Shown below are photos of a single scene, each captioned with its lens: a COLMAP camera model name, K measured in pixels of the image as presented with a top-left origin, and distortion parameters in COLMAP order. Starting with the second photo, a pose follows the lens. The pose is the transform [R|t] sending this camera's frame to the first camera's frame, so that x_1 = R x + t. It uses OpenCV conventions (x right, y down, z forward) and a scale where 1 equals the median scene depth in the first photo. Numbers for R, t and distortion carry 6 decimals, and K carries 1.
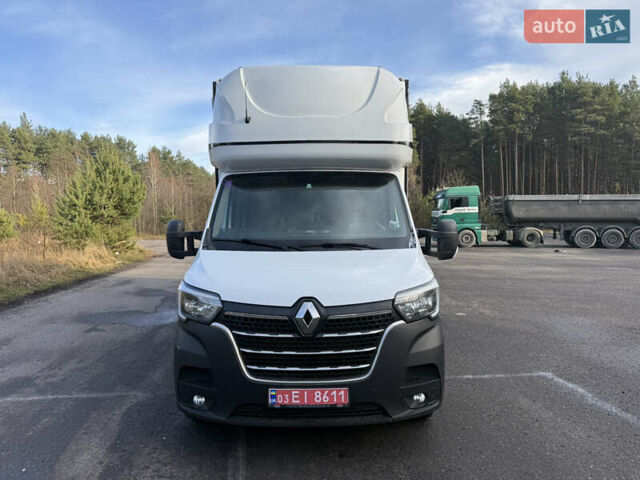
lens RADIAL K [[440.6, 0, 282.7], [0, 440.6, 241.9], [0, 0, 1]] dist [0.050296, -0.049642]
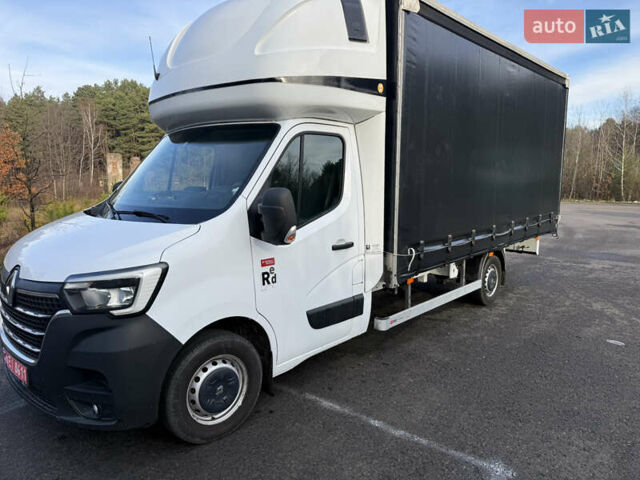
lens RADIAL K [[440.6, 0, 323.8], [0, 440.6, 235.1], [0, 0, 1]] dist [0.050296, -0.049642]
pose [[0.755876, 0.098289, -0.647295, 1.159739], [-0.046395, 0.994223, 0.096790, -0.063678], [0.653069, -0.043130, 0.756069, 0.694768]]
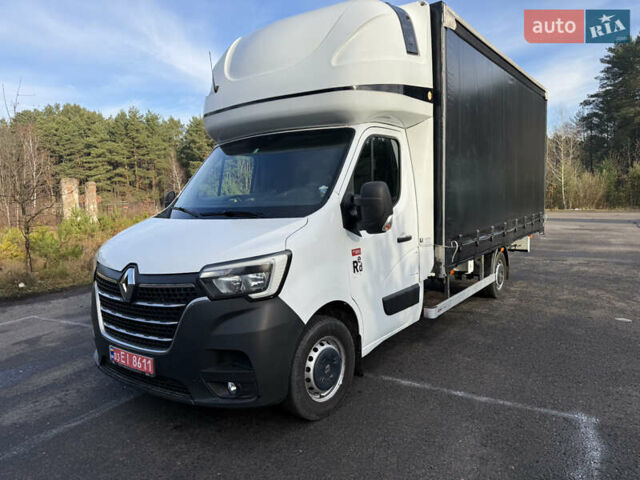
lens RADIAL K [[440.6, 0, 321.6], [0, 440.6, 239.5], [0, 0, 1]] dist [0.050296, -0.049642]
pose [[0.817839, 0.041065, -0.573980, 0.974549], [-0.008262, 0.998186, 0.059643, 0.006609], [0.575388, -0.044036, 0.816694, 0.415006]]
